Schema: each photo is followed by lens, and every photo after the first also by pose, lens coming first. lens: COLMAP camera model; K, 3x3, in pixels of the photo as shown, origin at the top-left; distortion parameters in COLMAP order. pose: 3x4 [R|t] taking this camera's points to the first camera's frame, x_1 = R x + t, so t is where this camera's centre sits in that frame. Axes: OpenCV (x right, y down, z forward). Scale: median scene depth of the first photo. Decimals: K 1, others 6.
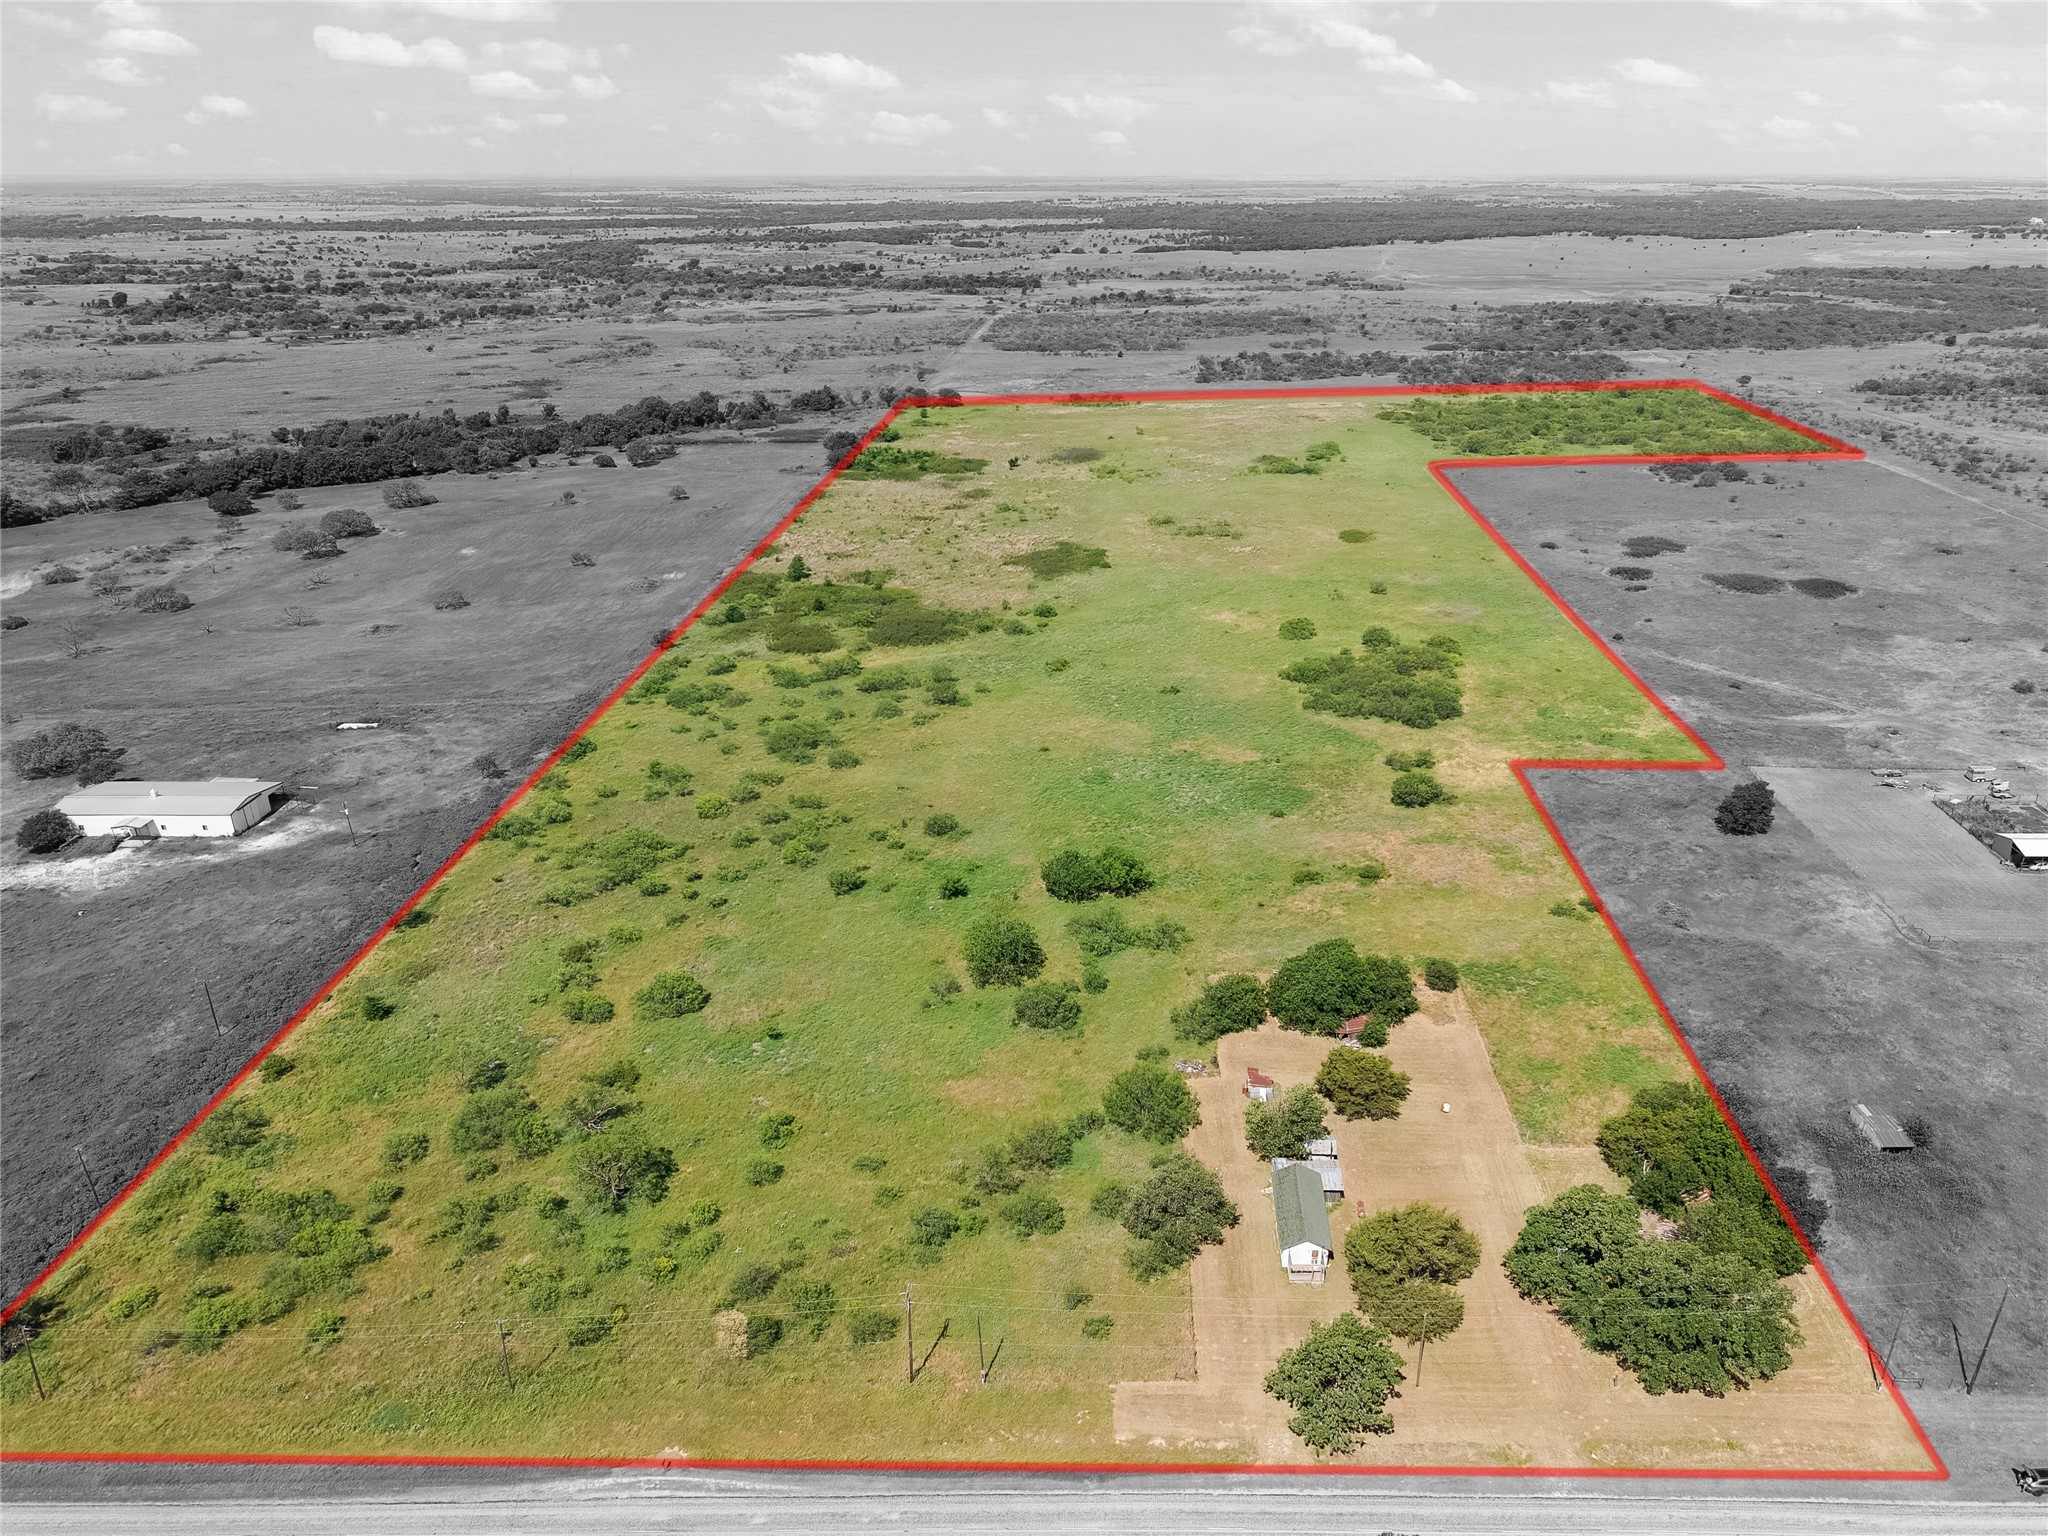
lens RADIAL K [[1460.7, 0, 1024.0], [0, 1460.7, 768.0], [0, 0, 1]] dist [0.003189, -0.004715]
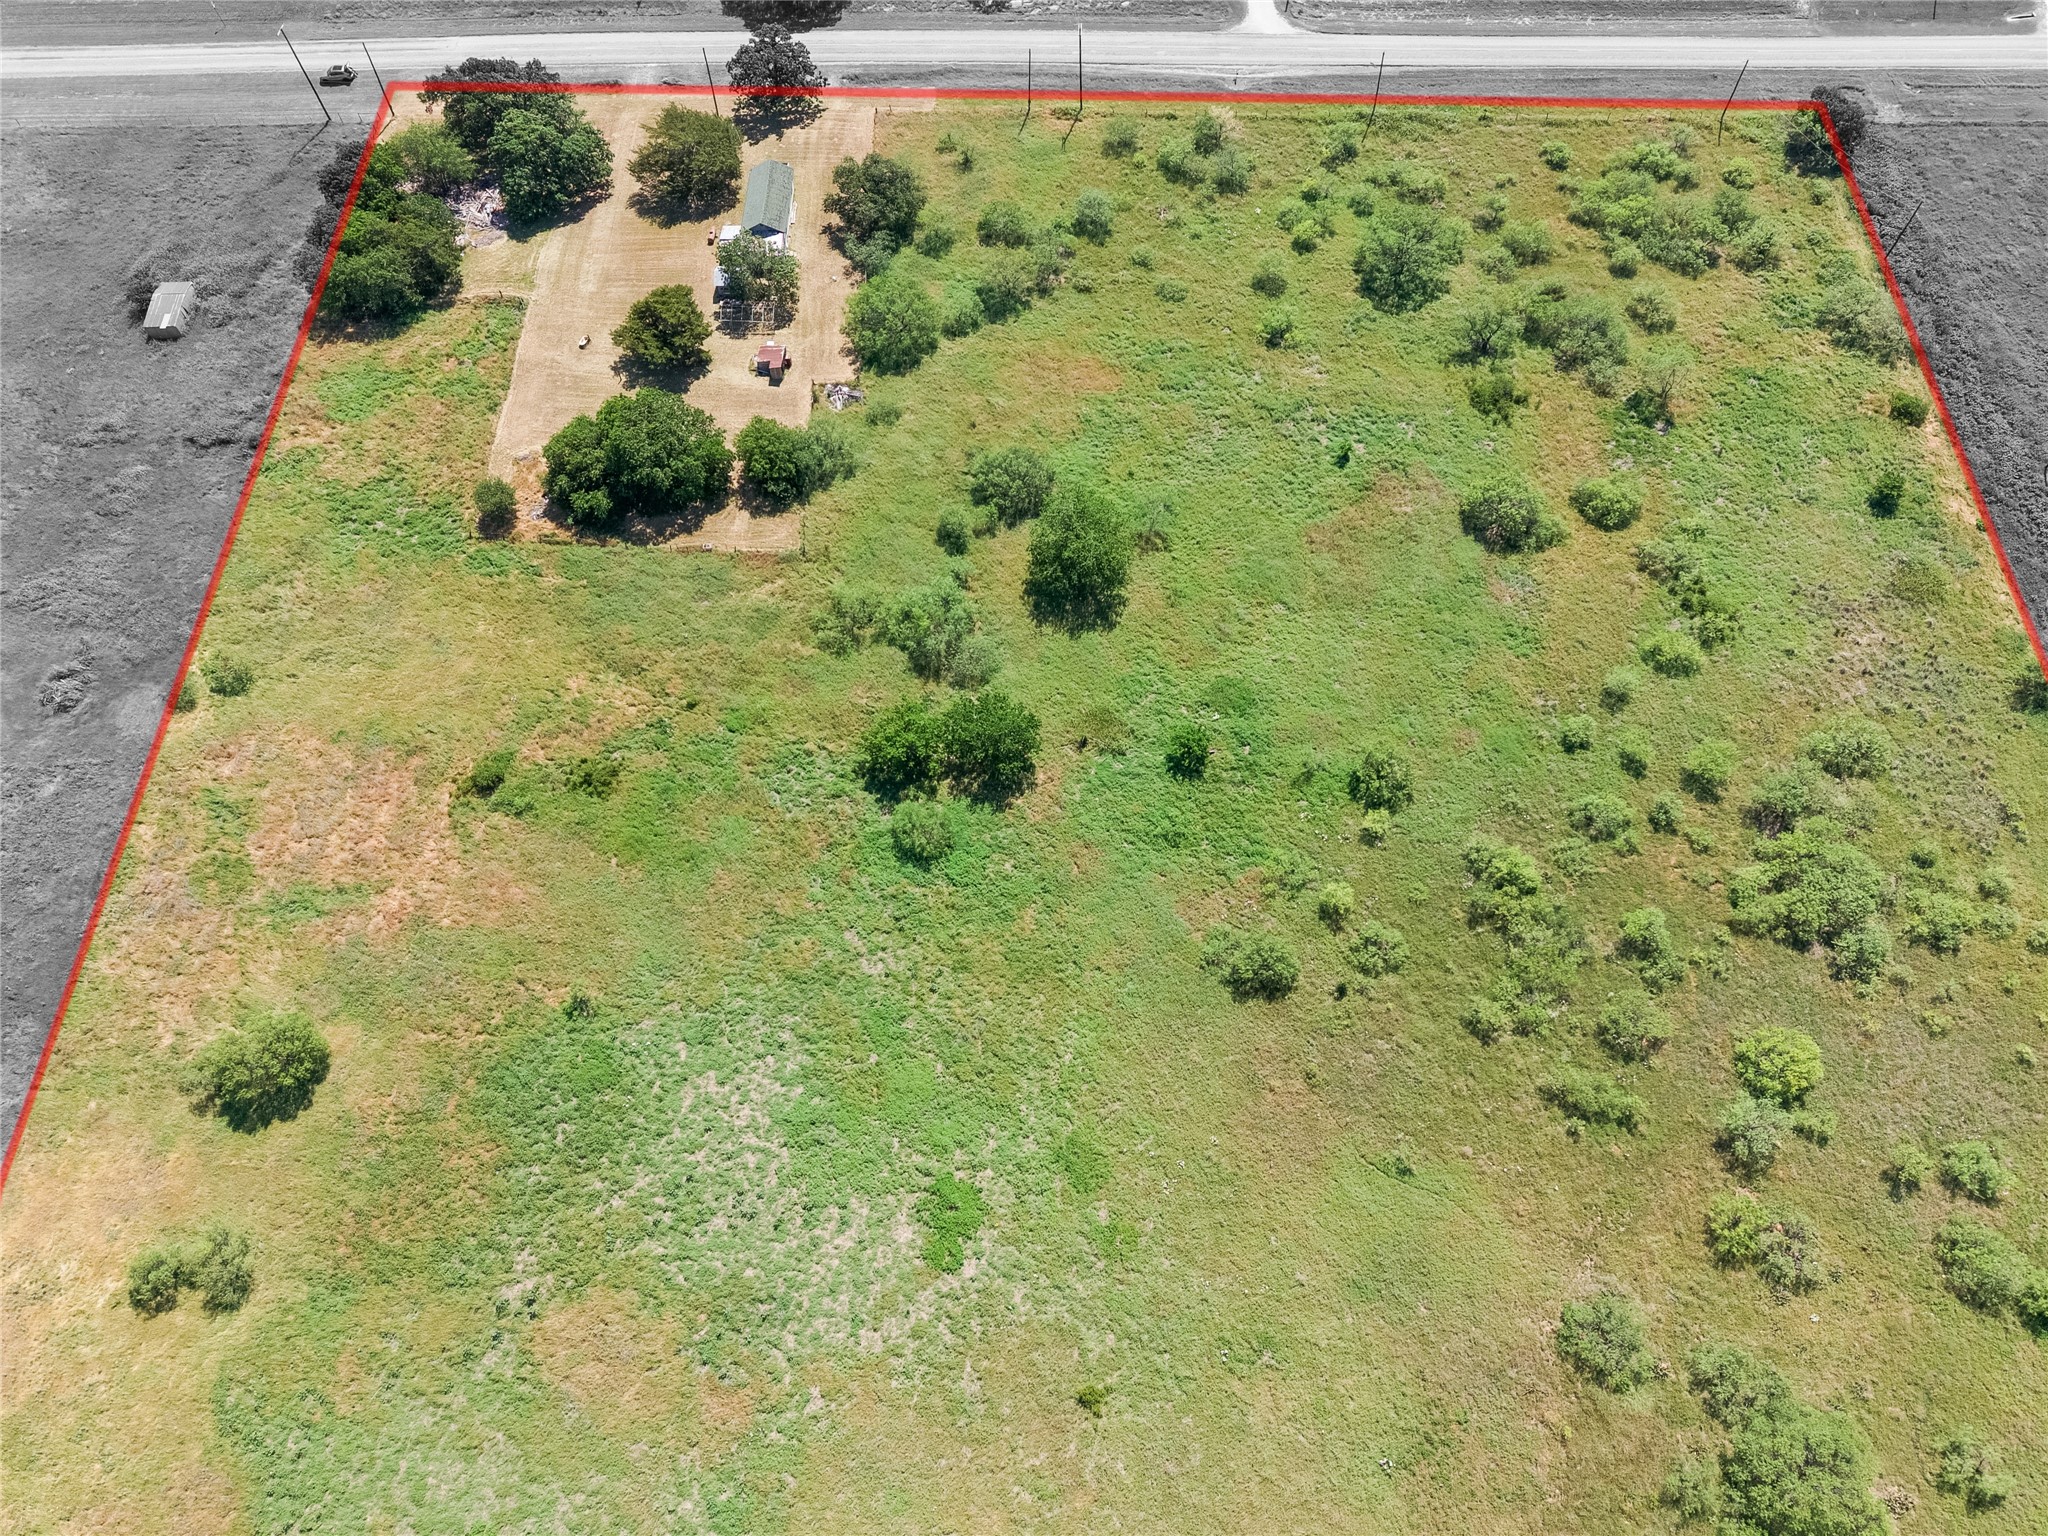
lens RADIAL K [[1460.7, 0, 1024.0], [0, 1460.7, 768.0], [0, 0, 1]] dist [0.003189, -0.004715]
pose [[-0.996852, 0.076414, -0.021148, 0.033582], [-0.008840, 0.157951, 0.987407, -0.521329], [0.078792, 0.984486, -0.156778, 1.128616]]
